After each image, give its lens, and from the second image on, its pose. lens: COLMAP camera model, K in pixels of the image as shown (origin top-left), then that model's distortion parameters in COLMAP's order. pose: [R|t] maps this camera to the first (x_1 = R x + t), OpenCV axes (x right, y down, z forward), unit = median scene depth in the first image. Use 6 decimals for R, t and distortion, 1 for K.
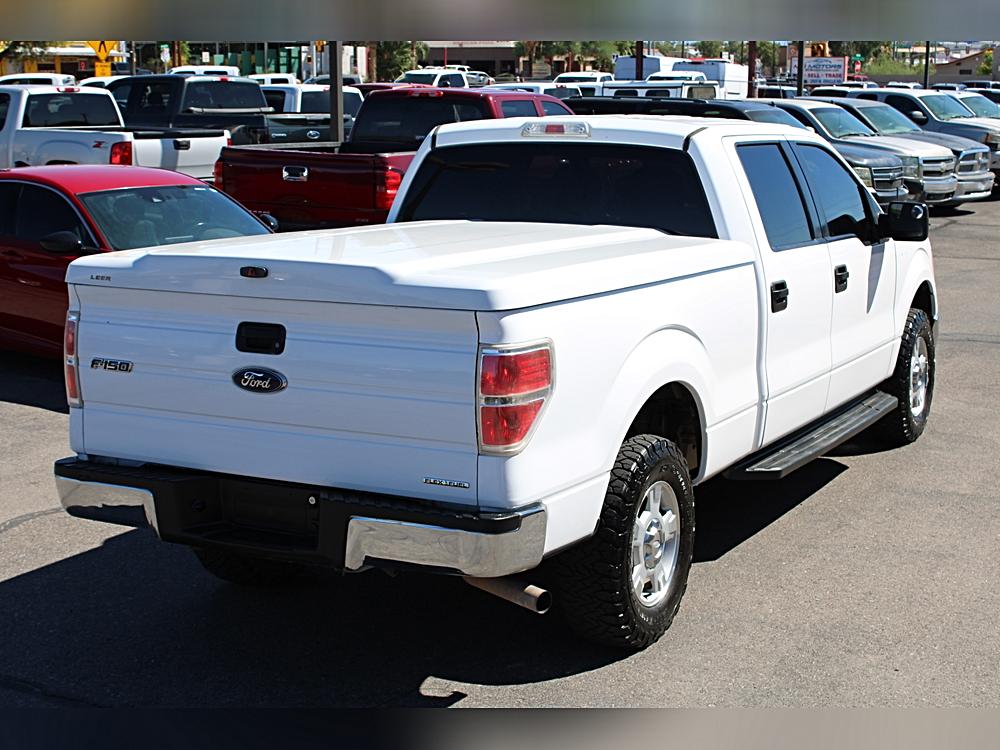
lens RADIAL K [[1209.6, 0, 500.0], [0, 1209.6, 375.0], [0, 0, 1]] dist [-0.076306, -0.005710]
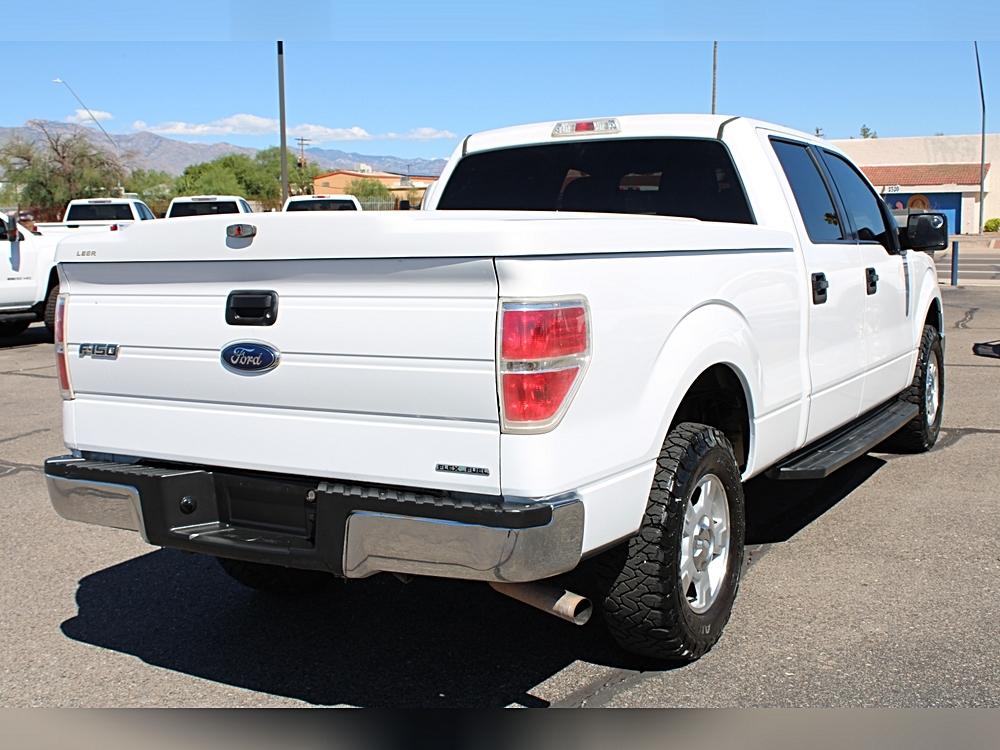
lens RADIAL K [[1038.4, 0, 500.0], [0, 1038.4, 375.0], [0, 0, 1]] dist [-0.099572, 0.032602]
pose [[0.999084, -0.017032, -0.039263, 0.007417], [0.015722, 0.999317, -0.033432, 0.035960], [0.039805, 0.032784, 0.998669, 0.209721]]
